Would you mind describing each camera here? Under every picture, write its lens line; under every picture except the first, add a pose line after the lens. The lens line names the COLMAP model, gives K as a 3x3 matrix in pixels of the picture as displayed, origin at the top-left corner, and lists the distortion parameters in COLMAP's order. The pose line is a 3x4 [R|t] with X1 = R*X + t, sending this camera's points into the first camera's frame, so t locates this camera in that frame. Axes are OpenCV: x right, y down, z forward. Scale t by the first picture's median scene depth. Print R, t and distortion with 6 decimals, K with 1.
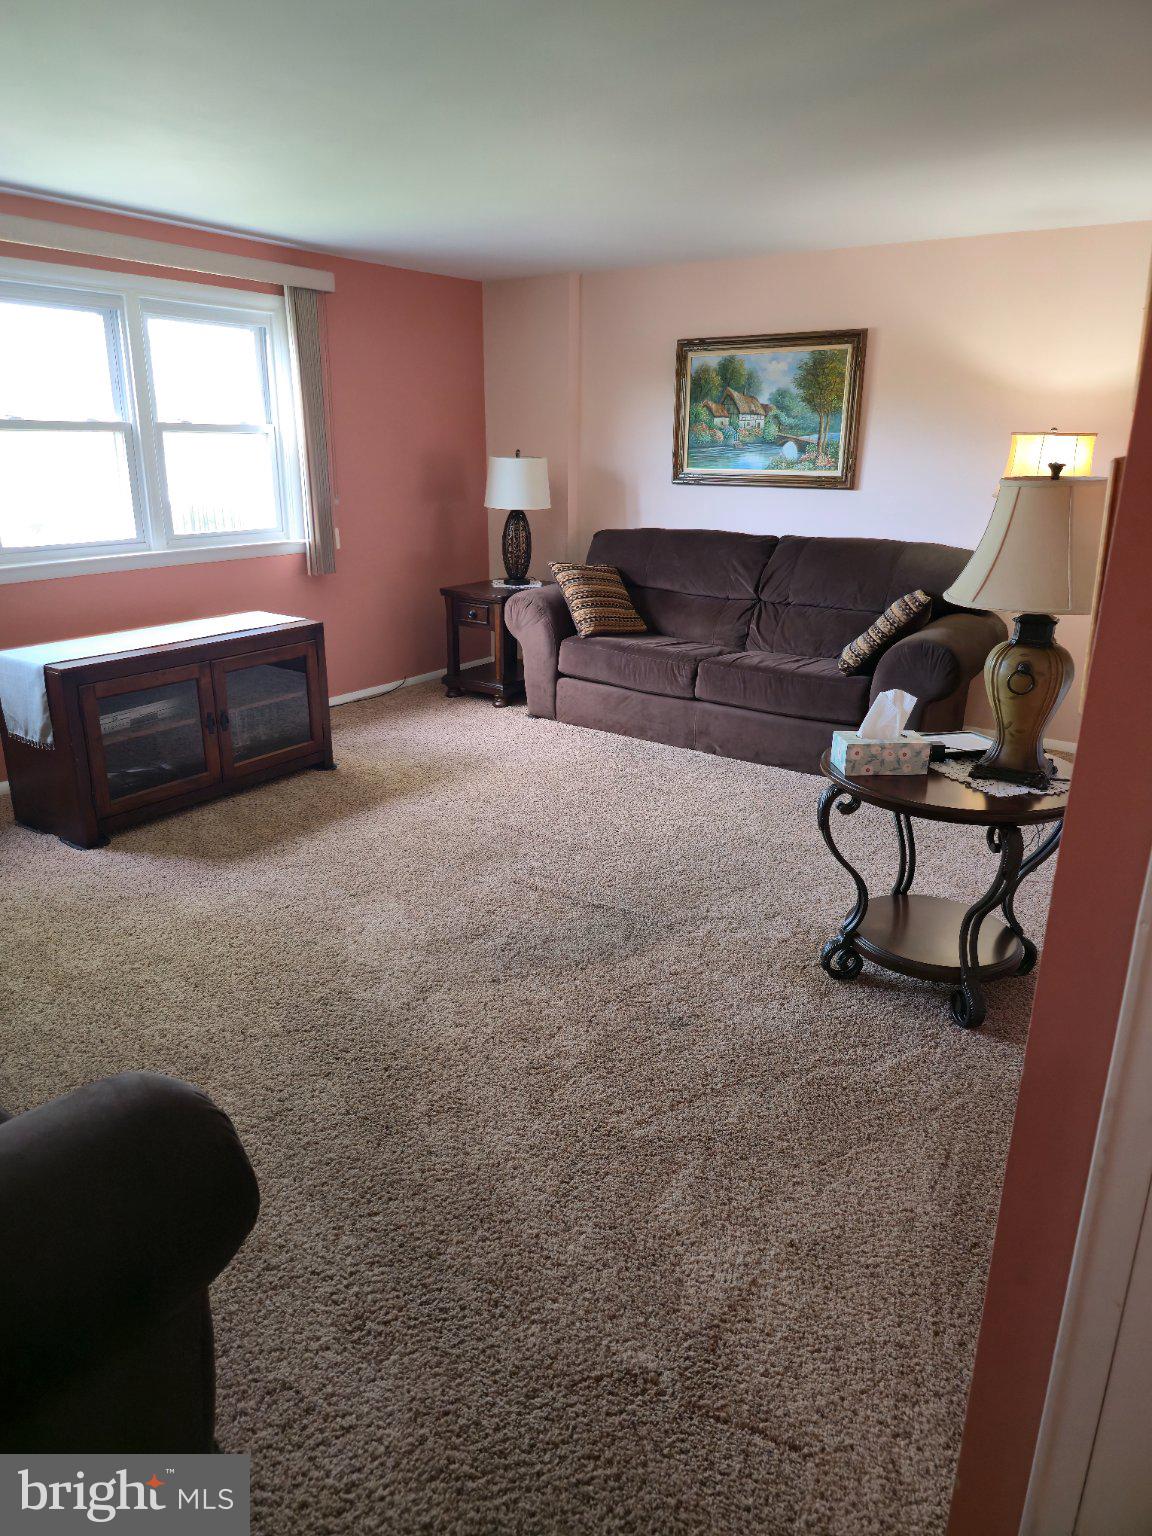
lens RADIAL K [[1055.1, 0, 576.0], [0, 1055.1, 768.0], [0, 0, 1]] dist [0.035118, 0.002013]
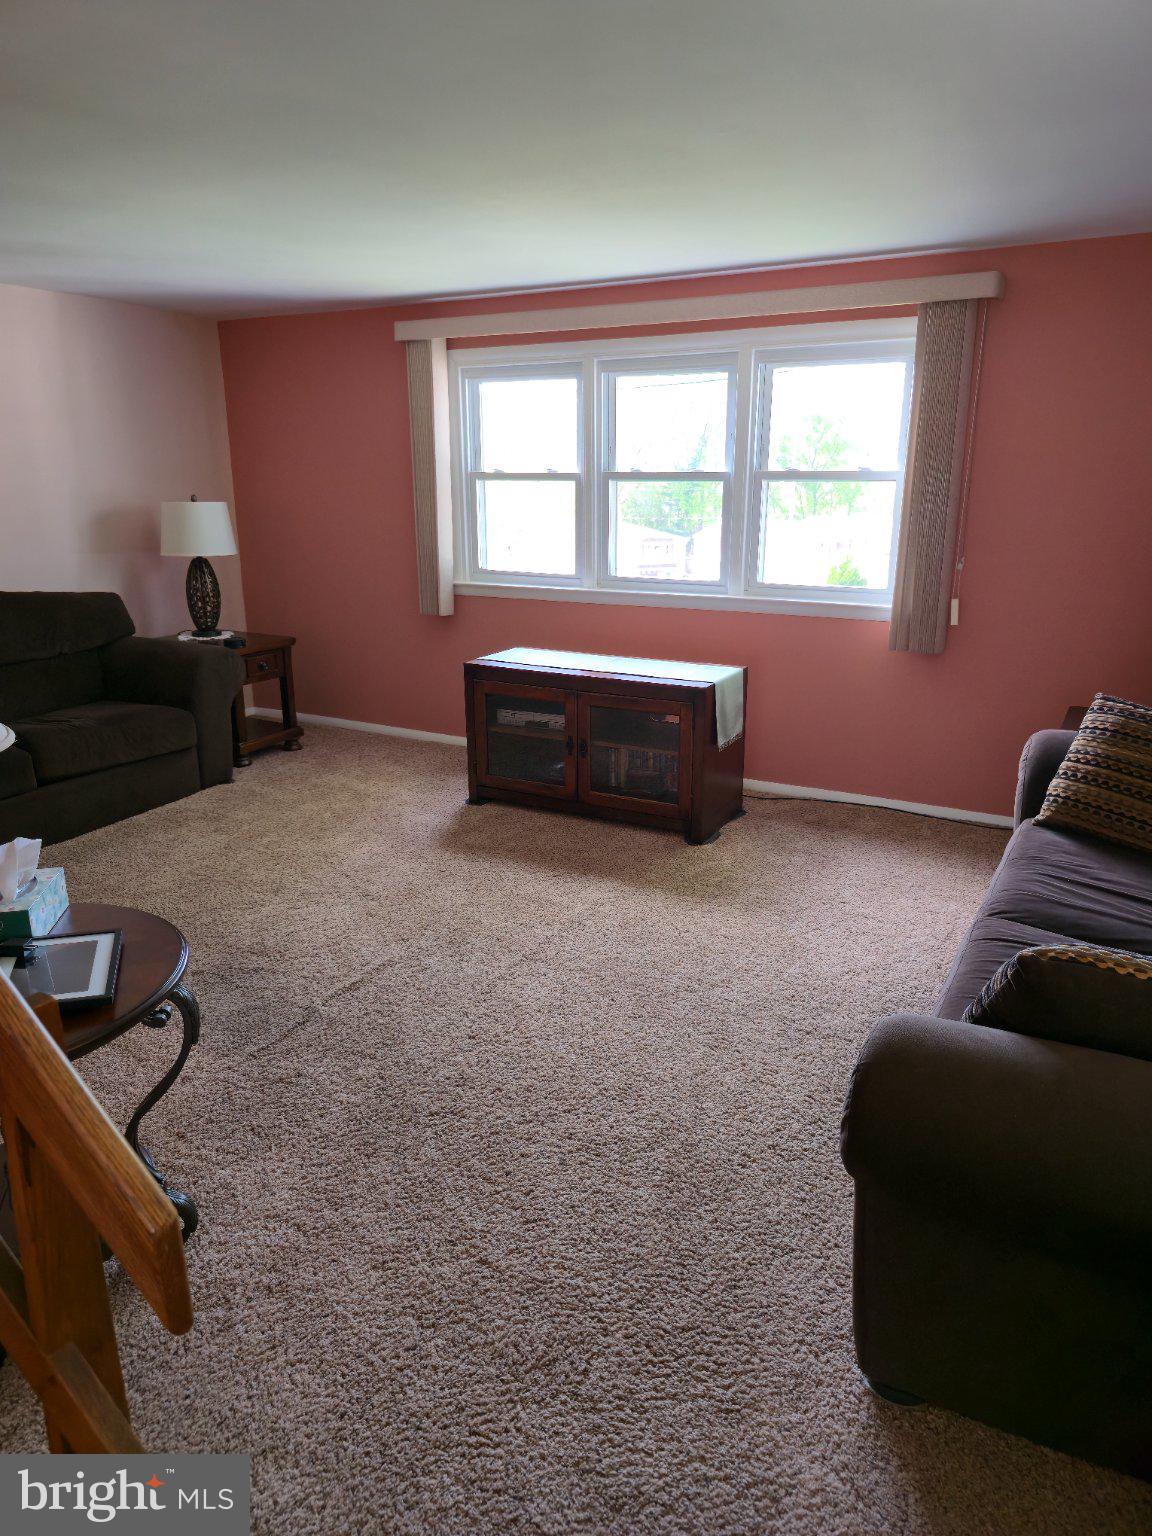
lens RADIAL K [[1010.8, 0, 579.5], [0, 1010.8, 772.2], [0, 0, 1]] dist [0.044887, -0.049674]
pose [[0.113549, 0.277010, -0.954134, 0.617438], [-0.300492, 0.924944, 0.232775, -0.247925], [0.947001, 0.260278, 0.188266, 0.780377]]
